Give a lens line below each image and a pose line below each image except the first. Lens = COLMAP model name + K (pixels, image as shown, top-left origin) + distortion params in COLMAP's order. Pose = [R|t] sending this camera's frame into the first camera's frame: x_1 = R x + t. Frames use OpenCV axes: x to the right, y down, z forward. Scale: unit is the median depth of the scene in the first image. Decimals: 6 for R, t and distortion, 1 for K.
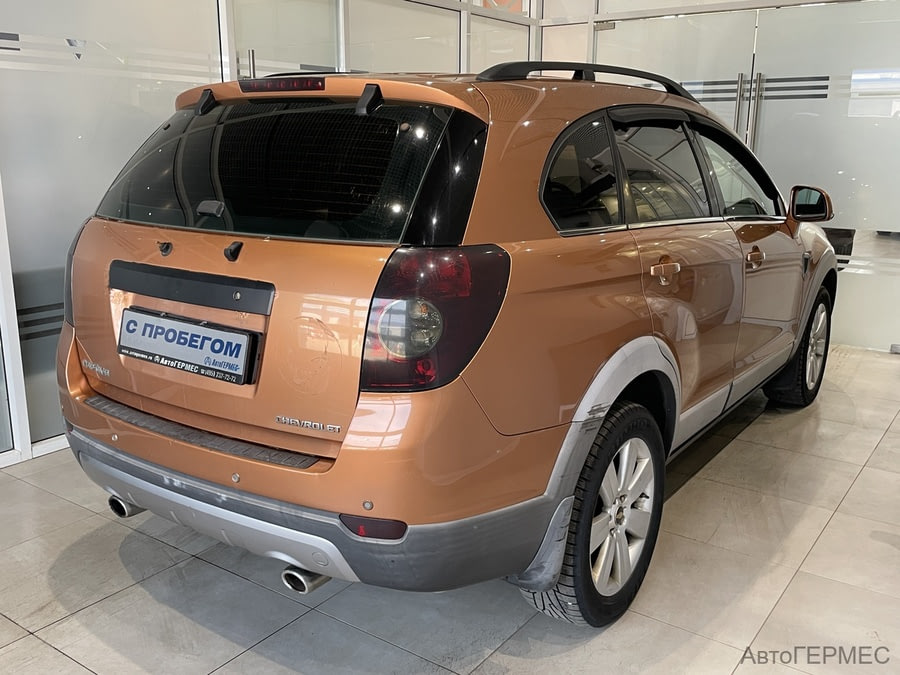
lens RADIAL K [[840.1, 0, 445.2], [0, 840.1, 337.8], [0, 0, 1]] dist [0.078609, 0.000000]
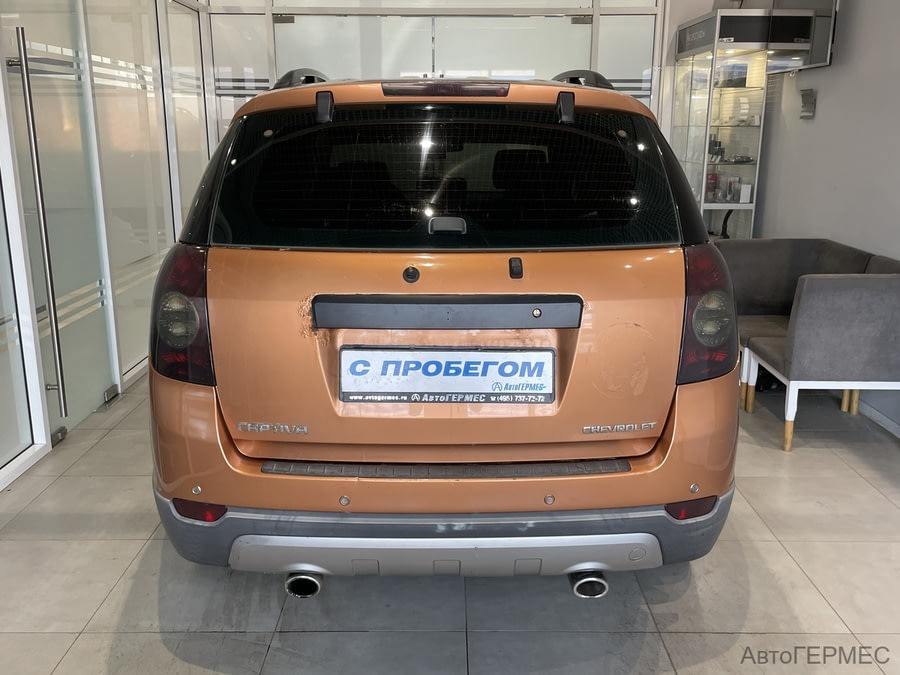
lens RADIAL K [[840.1, 0, 446.9], [0, 840.1, 333.4], [0, 0, 1]] dist [0.078609, 0.000000]
pose [[0.807801, -0.143931, 0.571612, -0.842823], [0.138483, 0.988929, 0.053307, -0.087910], [-0.572957, 0.036097, 0.818790, 0.261996]]
